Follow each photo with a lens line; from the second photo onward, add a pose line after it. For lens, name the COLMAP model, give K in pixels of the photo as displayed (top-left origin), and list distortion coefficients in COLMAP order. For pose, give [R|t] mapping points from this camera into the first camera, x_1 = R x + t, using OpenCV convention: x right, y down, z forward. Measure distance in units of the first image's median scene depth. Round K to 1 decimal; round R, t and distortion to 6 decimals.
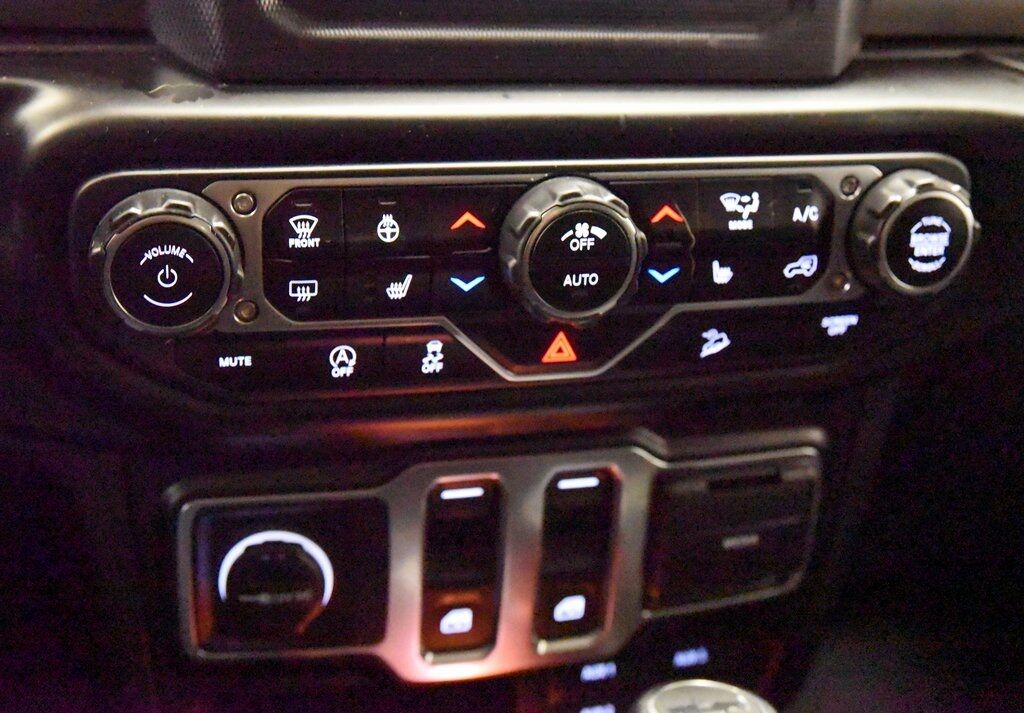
lens RADIAL K [[1449.0, 0, 530.3], [0, 1449.0, 317.7], [0, 0, 1]] dist [0.047377, 0.000000]
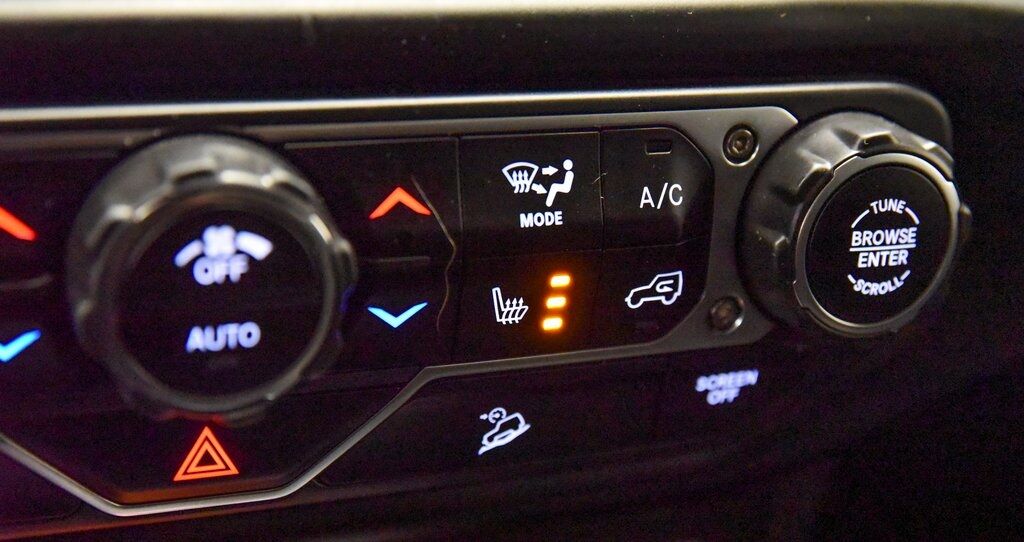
lens RADIAL K [[1714.8, 0, 511.2], [0, 1714.8, 278.8], [0, 0, 1]] dist [0.017580, 0.000000]
pose [[0.997766, -0.013486, 0.065425, 0.094846], [0.012317, 0.999758, 0.018227, -0.055307], [-0.065655, -0.017380, 0.997691, 0.375985]]
